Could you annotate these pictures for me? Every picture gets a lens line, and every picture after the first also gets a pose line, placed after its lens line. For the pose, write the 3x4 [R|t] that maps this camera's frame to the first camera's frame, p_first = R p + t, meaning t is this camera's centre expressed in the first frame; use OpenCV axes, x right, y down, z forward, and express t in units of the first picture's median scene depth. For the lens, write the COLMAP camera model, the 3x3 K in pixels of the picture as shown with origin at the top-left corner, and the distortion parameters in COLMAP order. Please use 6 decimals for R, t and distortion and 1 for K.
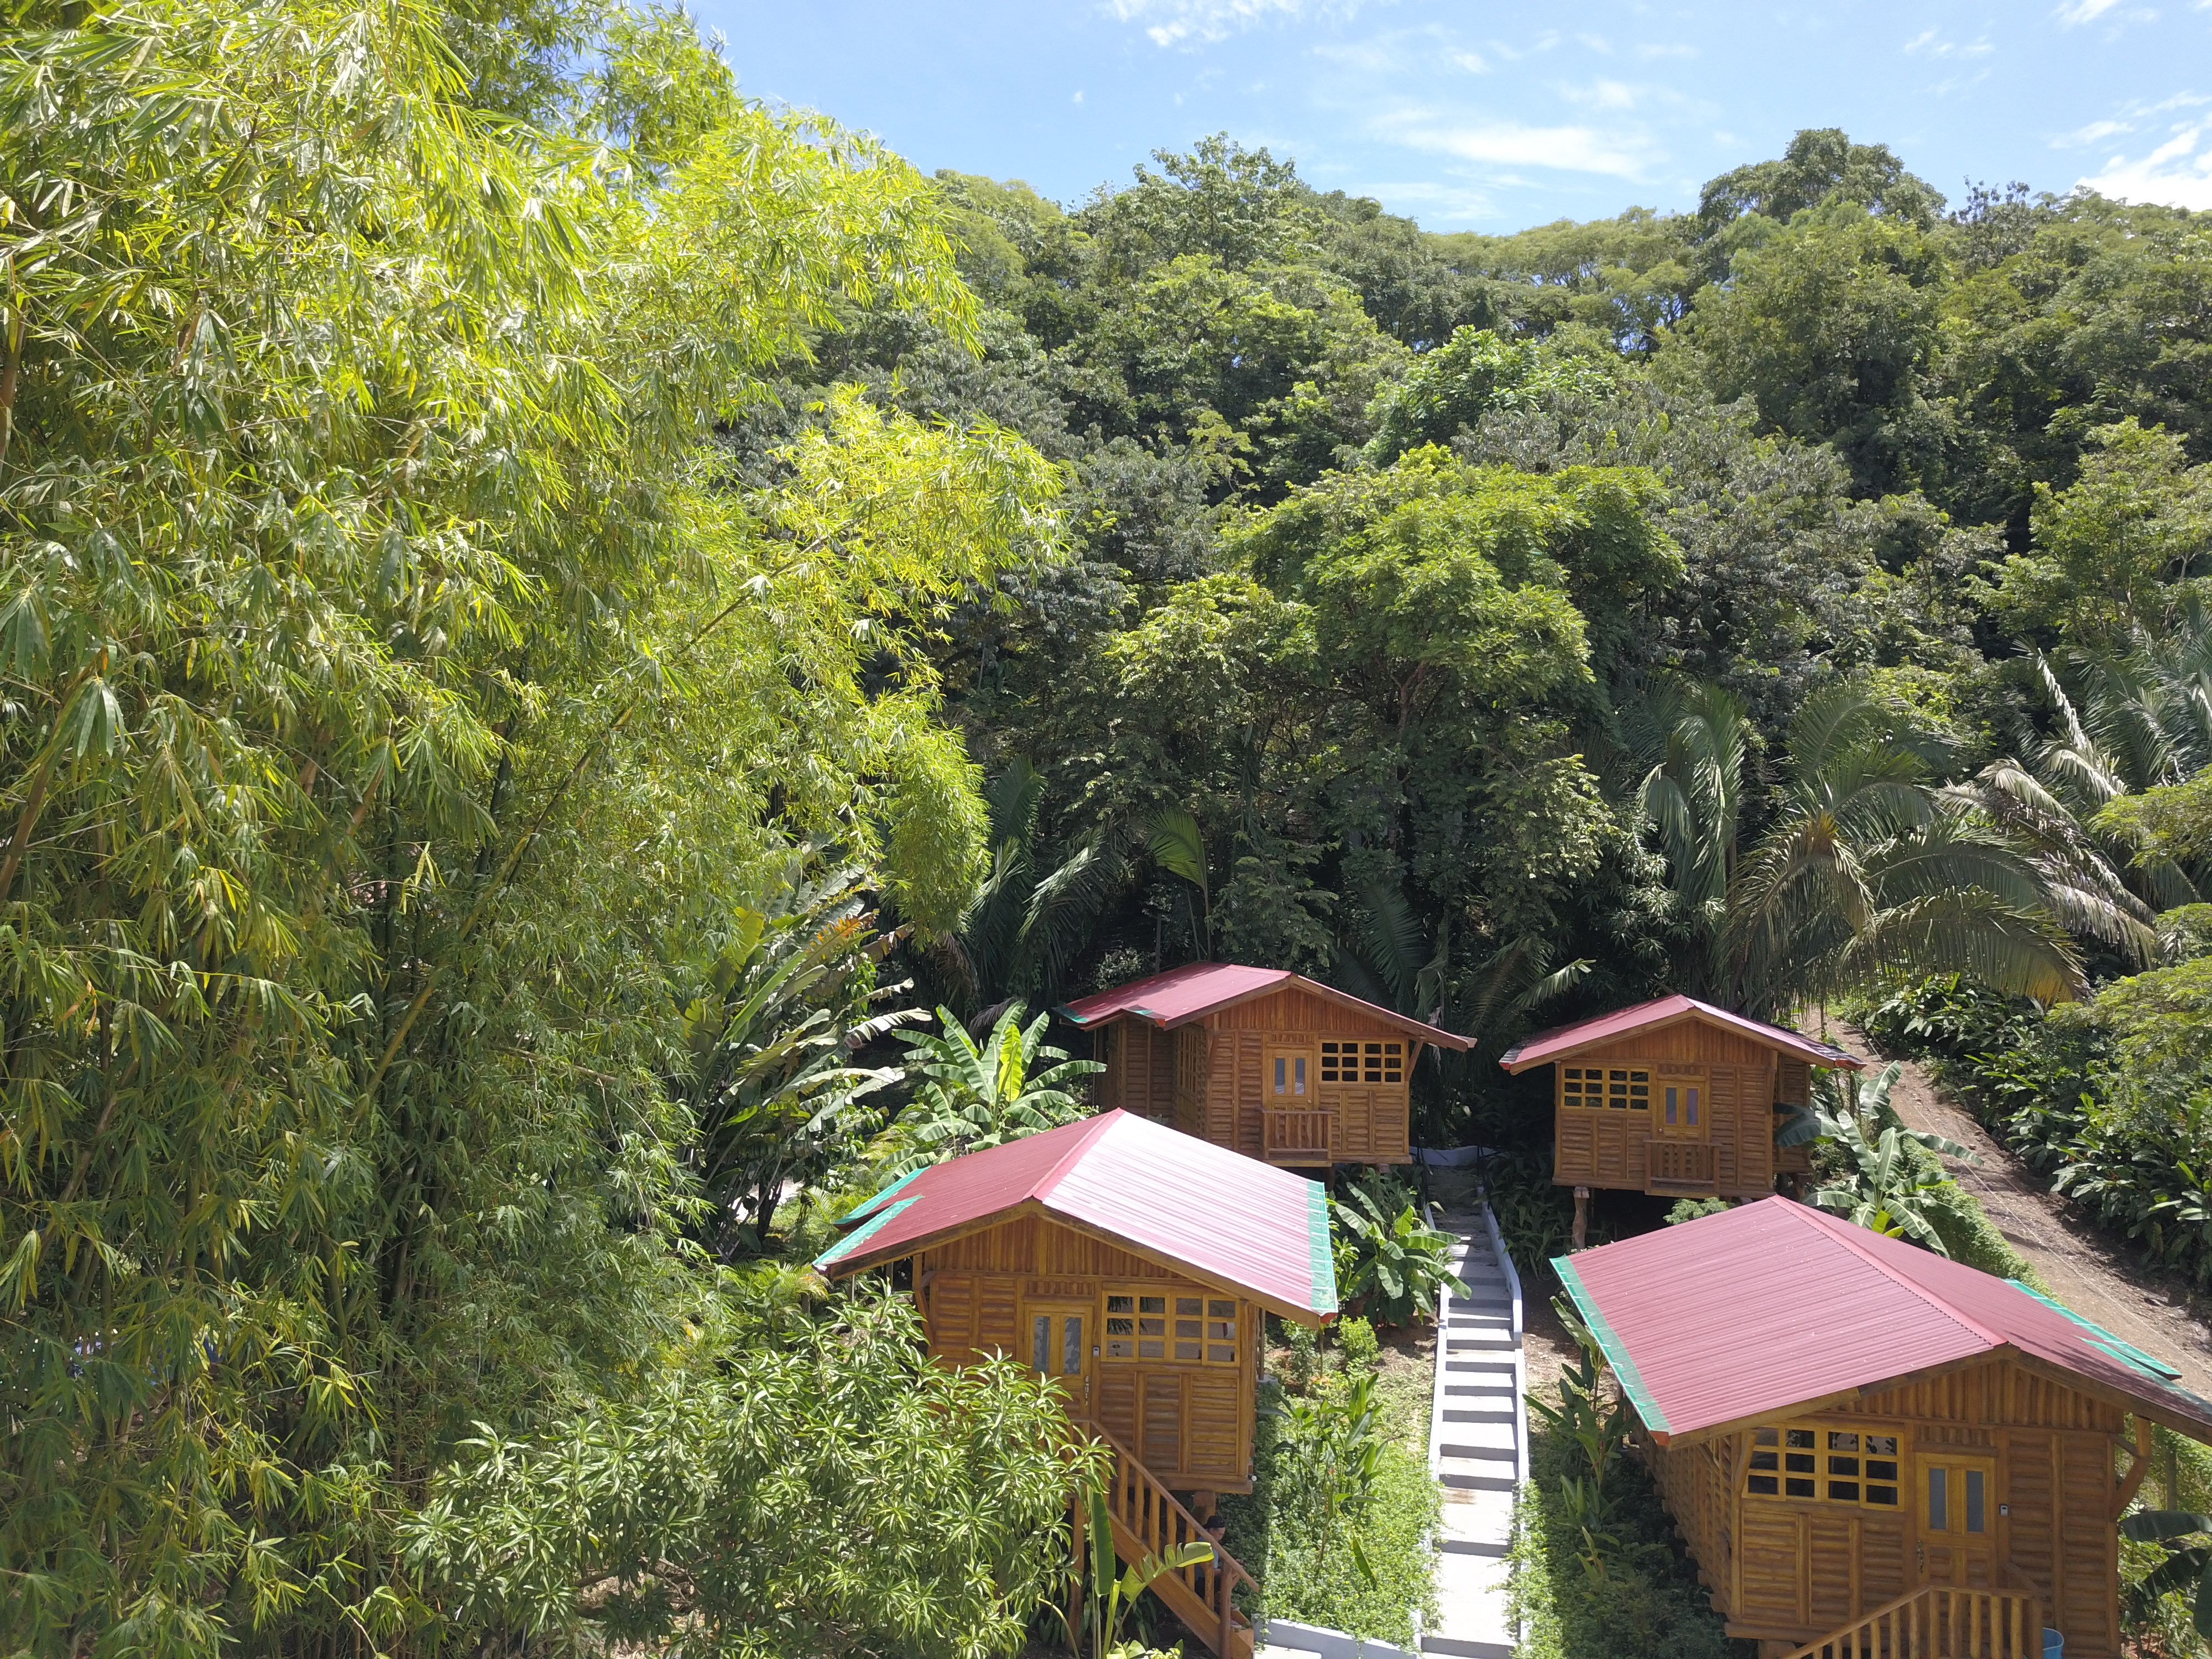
lens RADIAL K [[1689.0, 0, 1094.8], [0, 1689.0, 800.6], [0, 0, 1]] dist [0.002372, -0.007171]
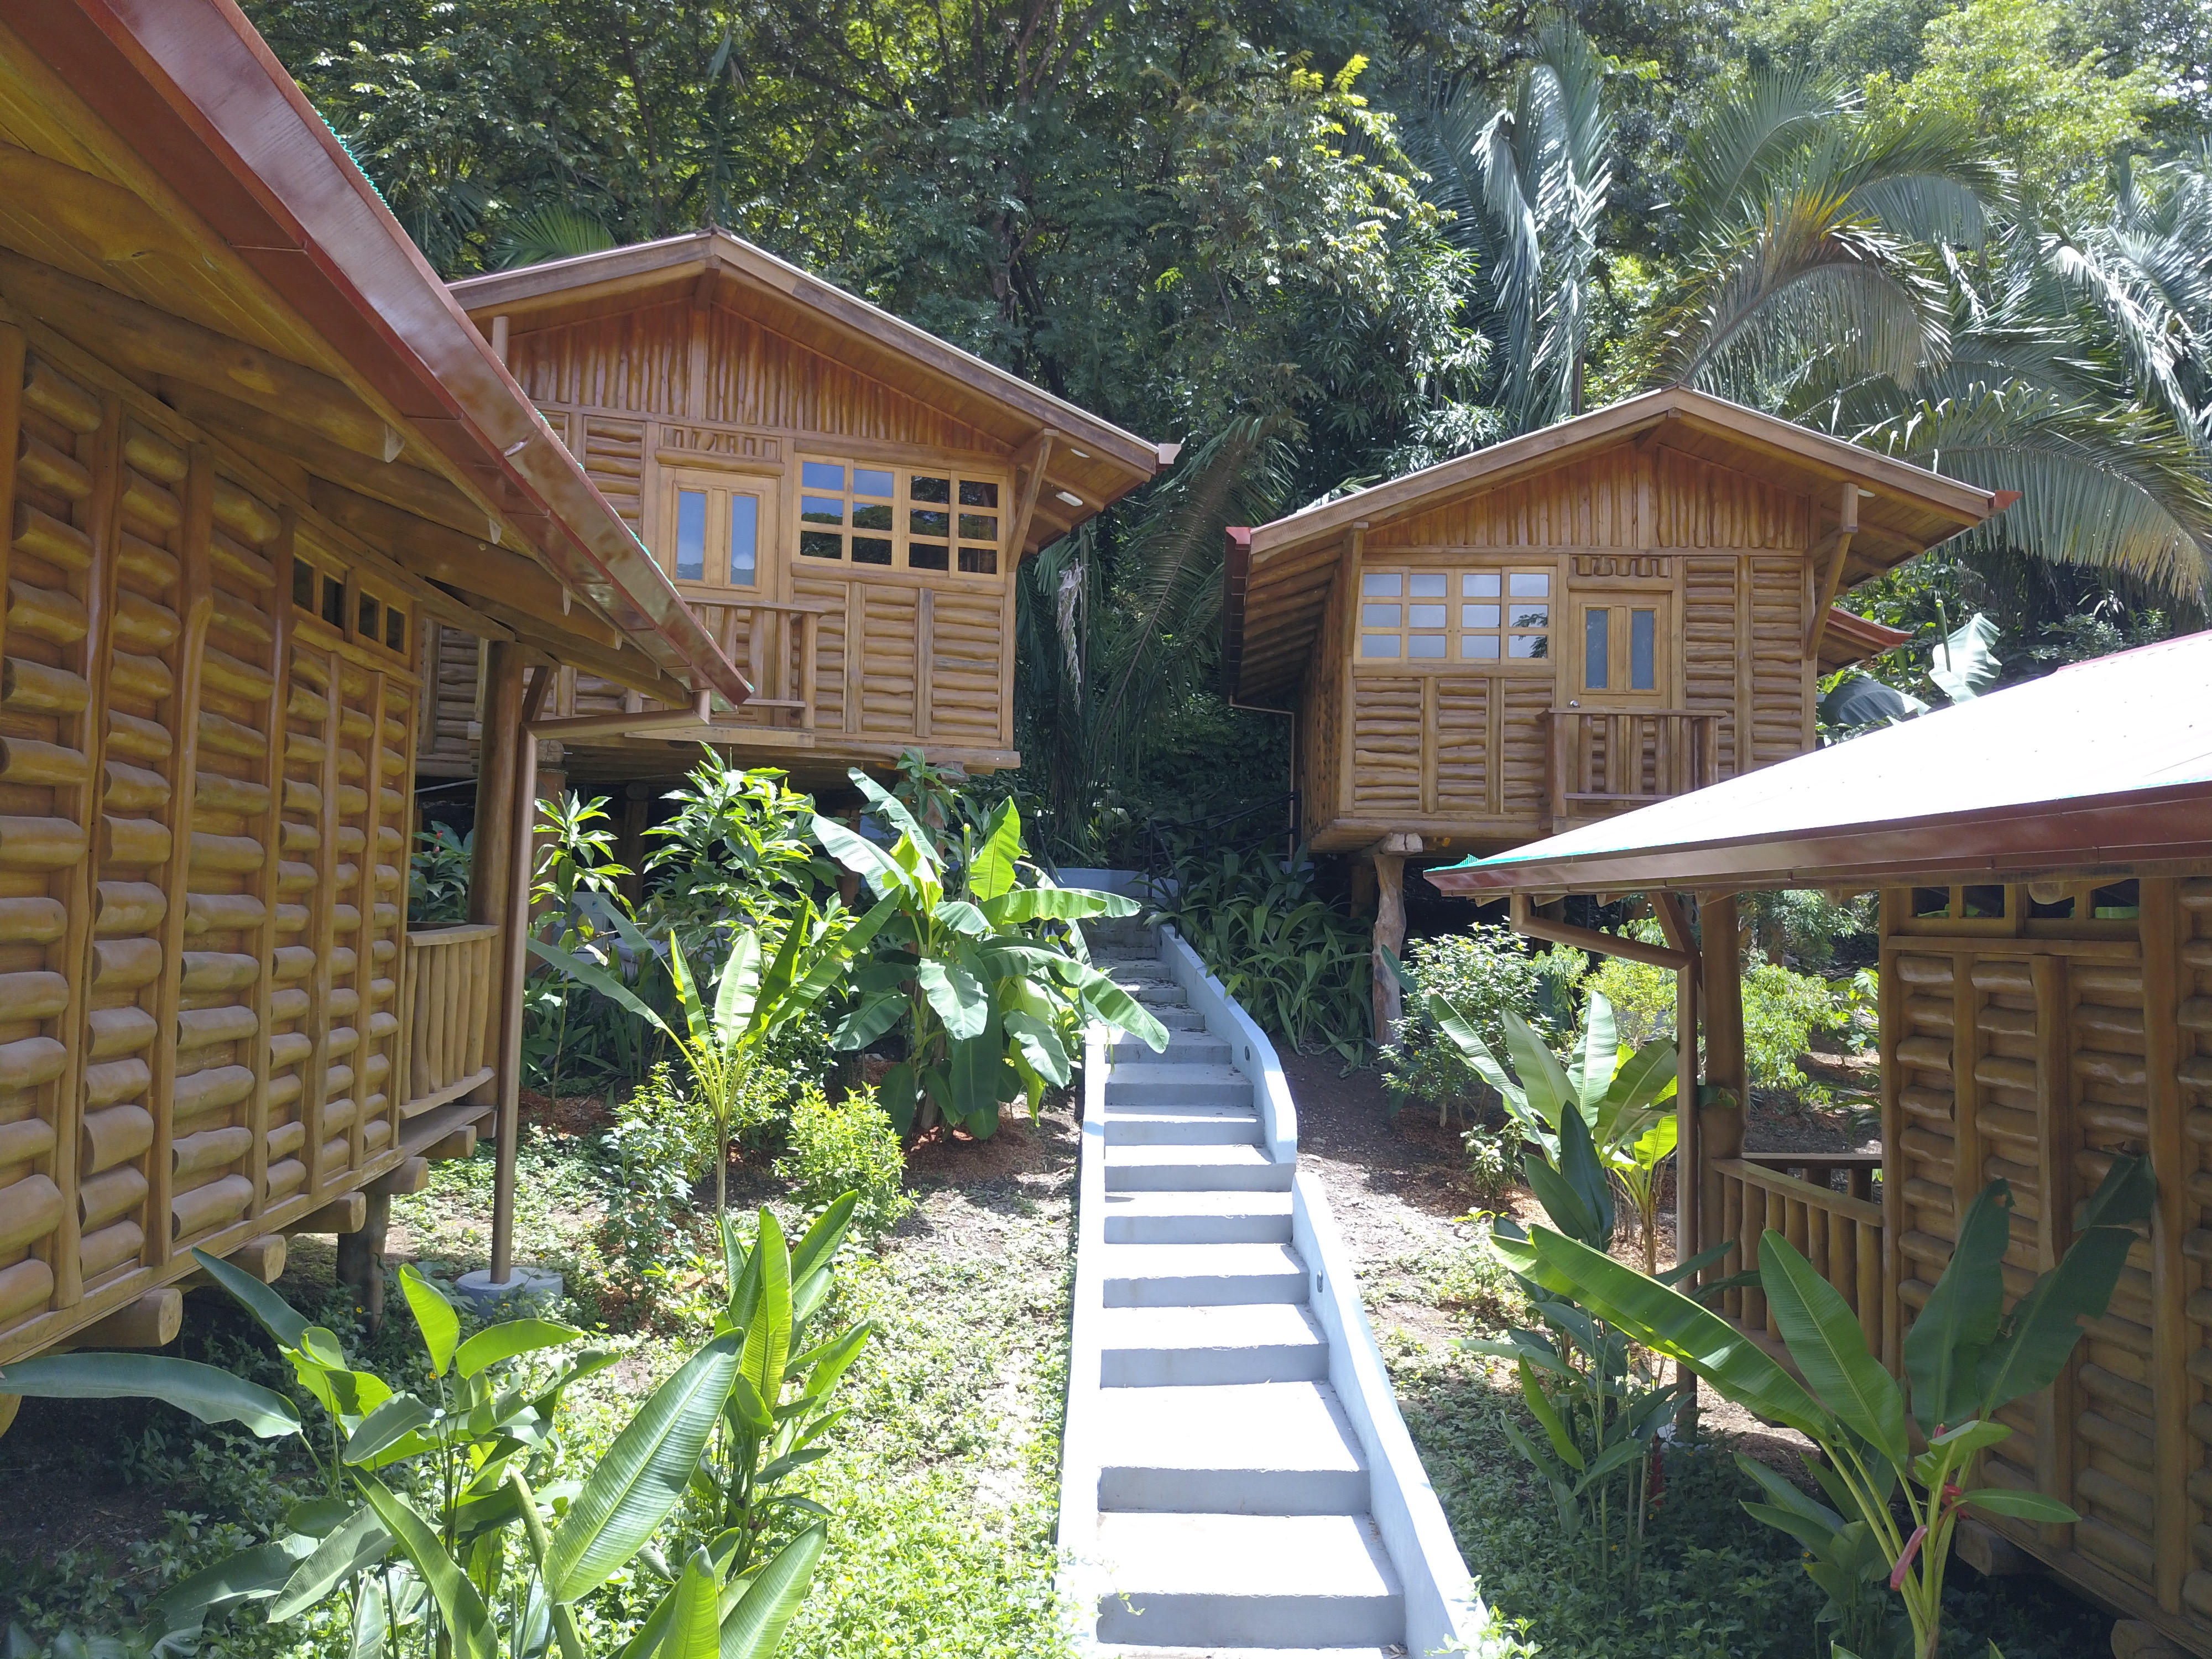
lens RADIAL K [[1697.6, 0, 1092.0], [0, 1697.6, 792.4], [0, 0, 1]] dist [0.005180, -0.010514]
pose [[0.975574, 0.015974, 0.219091, 0.099939], [-0.017766, 0.999823, 0.006210, 0.190120], [-0.218953, -0.009951, 0.975685, 0.517345]]
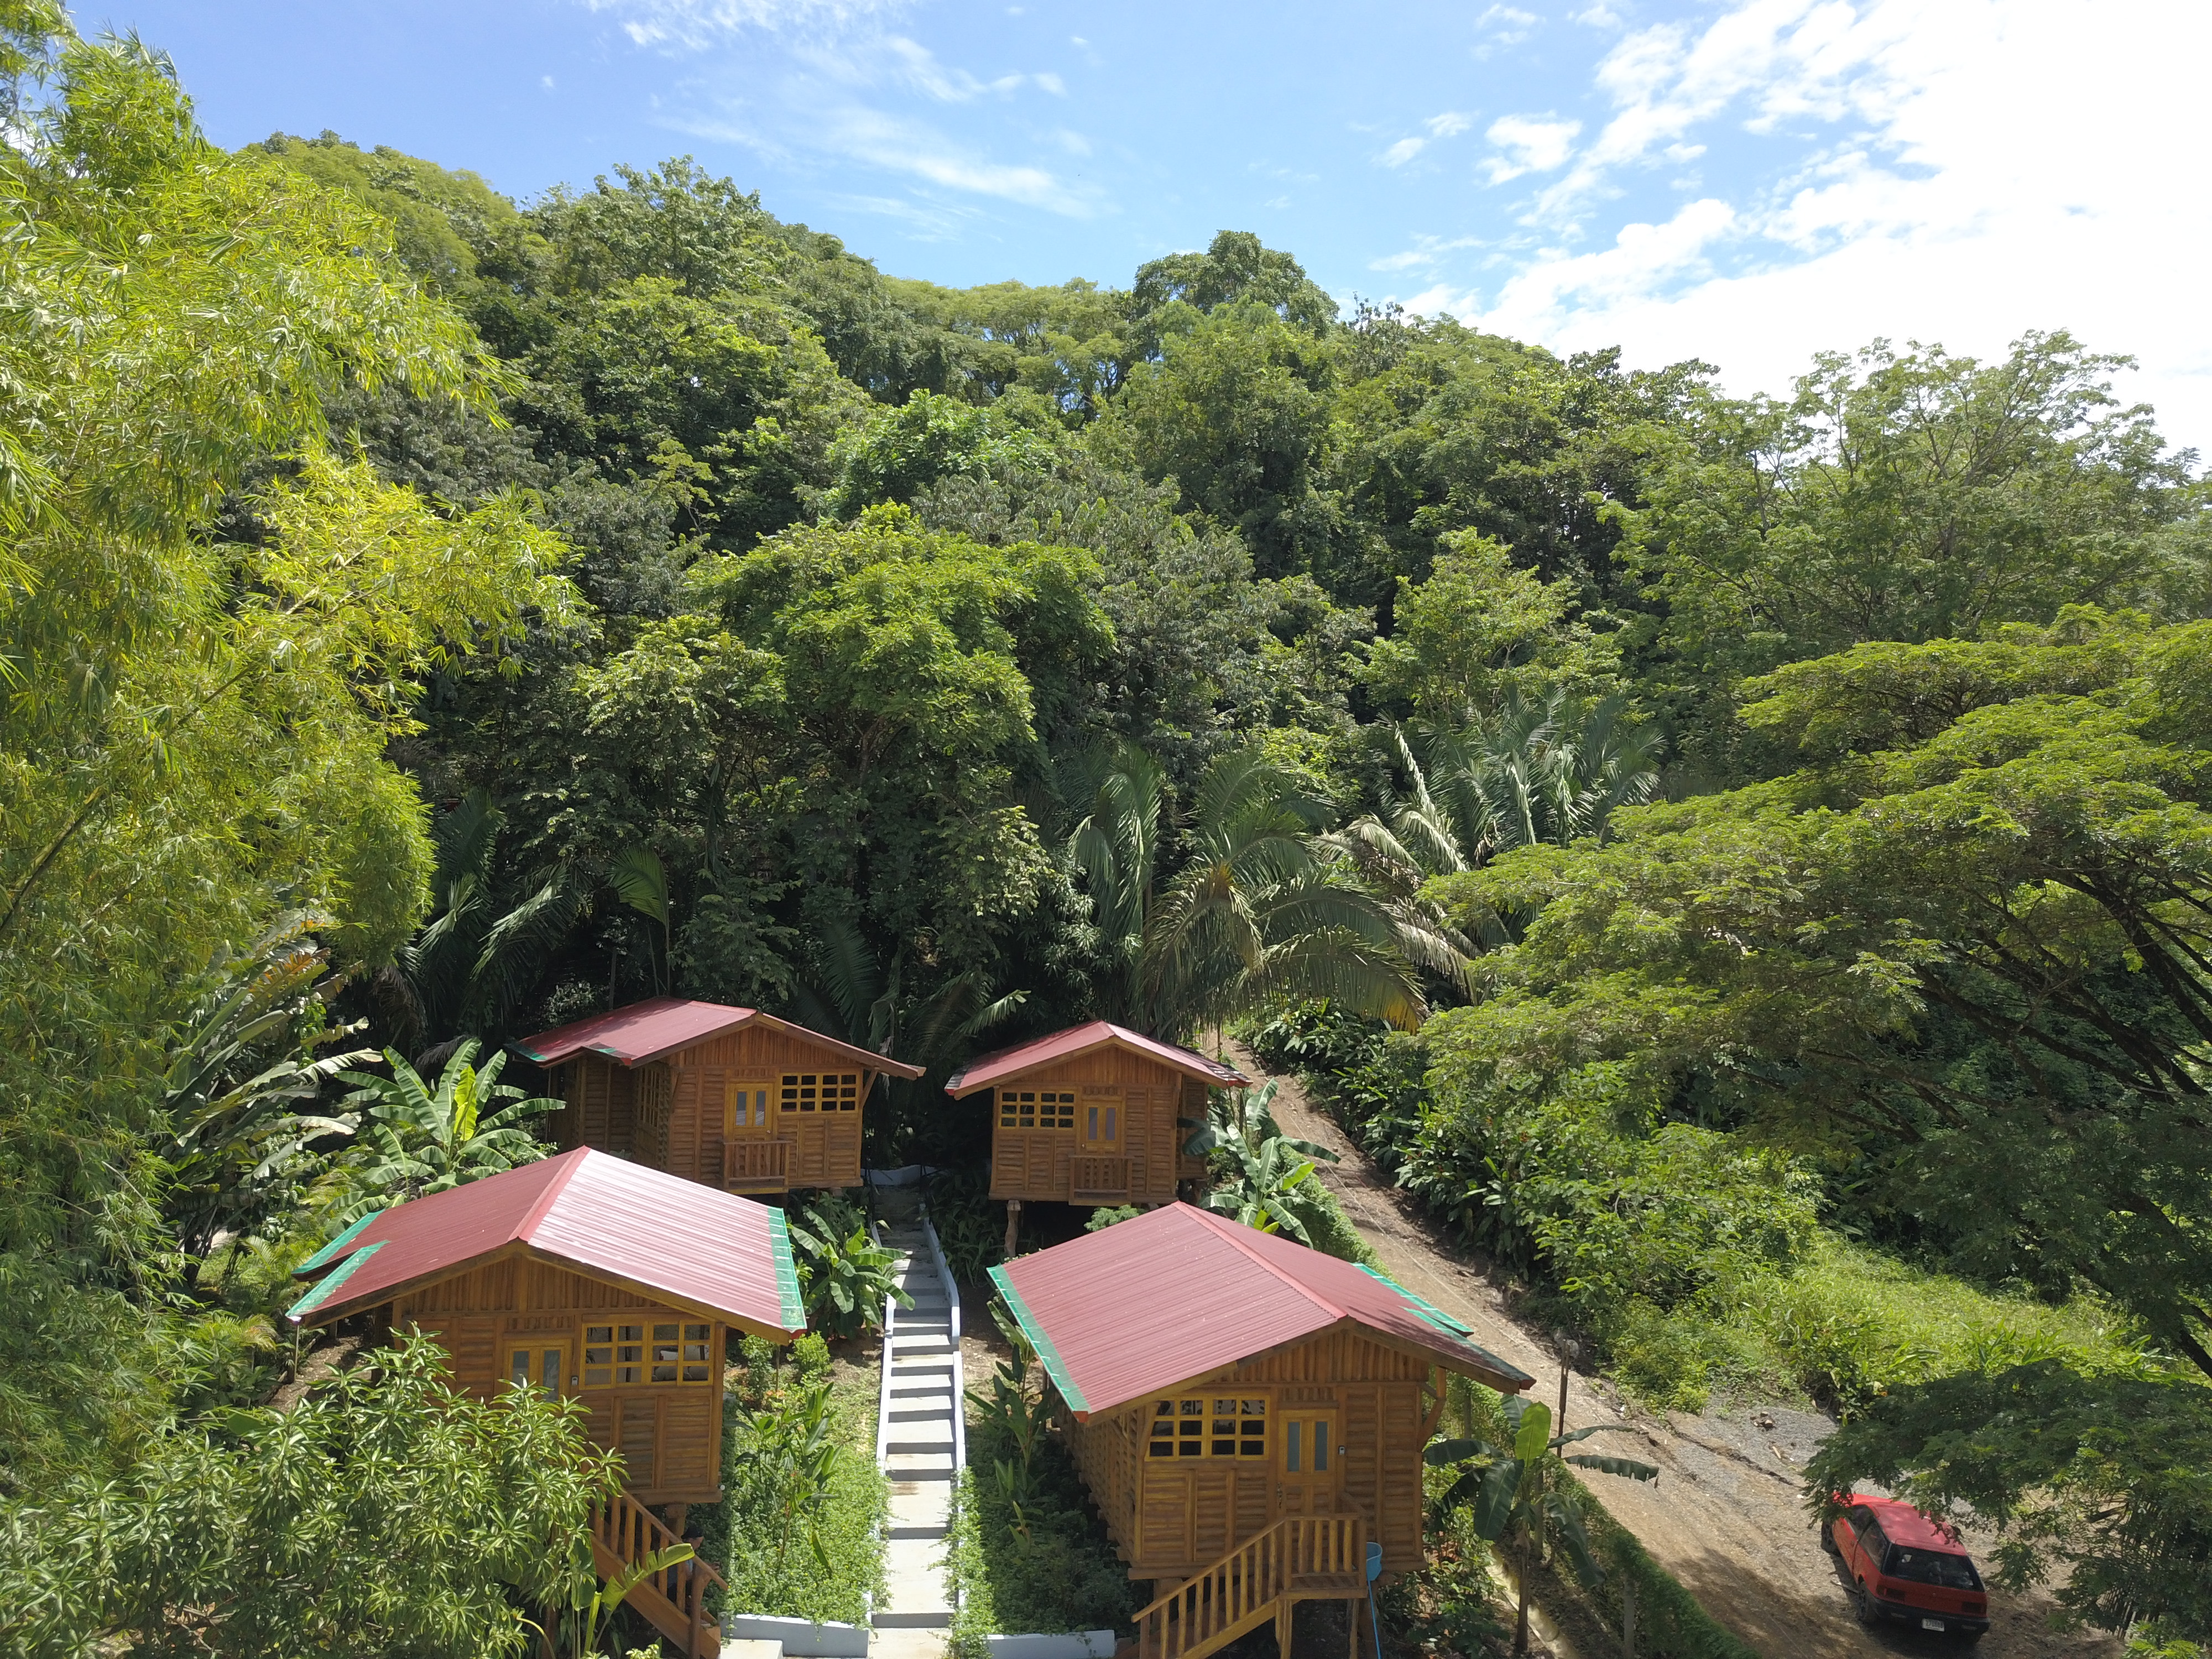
lens RADIAL K [[1689.0, 0, 1094.8], [0, 1689.0, 800.6], [0, 0, 1]] dist [0.002372, -0.007171]
pose [[0.945780, 0.029969, 0.323422, -0.024265], [-0.026672, 0.999537, -0.014625, -0.016232], [-0.323710, 0.005205, 0.946142, -0.057726]]
